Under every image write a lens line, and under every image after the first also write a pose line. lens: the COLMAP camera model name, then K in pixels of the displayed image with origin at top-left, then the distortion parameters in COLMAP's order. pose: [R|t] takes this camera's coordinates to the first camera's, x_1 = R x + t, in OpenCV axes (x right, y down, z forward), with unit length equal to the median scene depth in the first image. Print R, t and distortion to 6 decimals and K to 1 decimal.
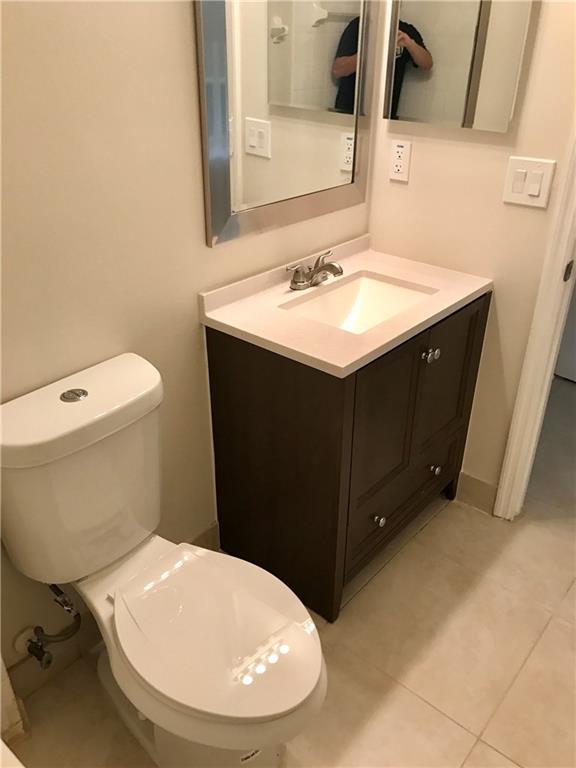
lens RADIAL K [[633.8, 0, 288.0], [0, 633.8, 384.0], [0, 0, 1]] dist [0.042444, -0.085369]
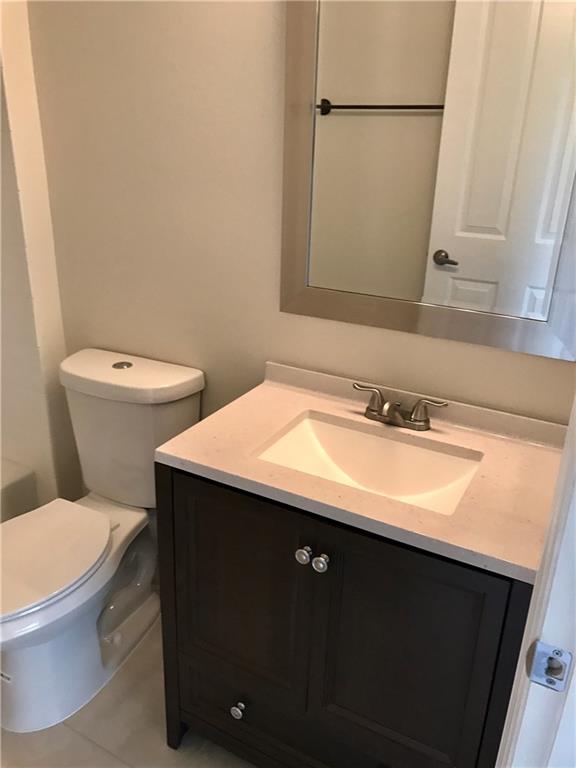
lens RADIAL K [[633.8, 0, 288.0], [0, 633.8, 384.0], [0, 0, 1]] dist [0.042444, -0.085369]
pose [[0.174543, 0.356402, -0.917885, 0.702642], [-0.495953, 0.837133, 0.230738, -0.318121], [0.850627, 0.414954, 0.322874, 0.680935]]
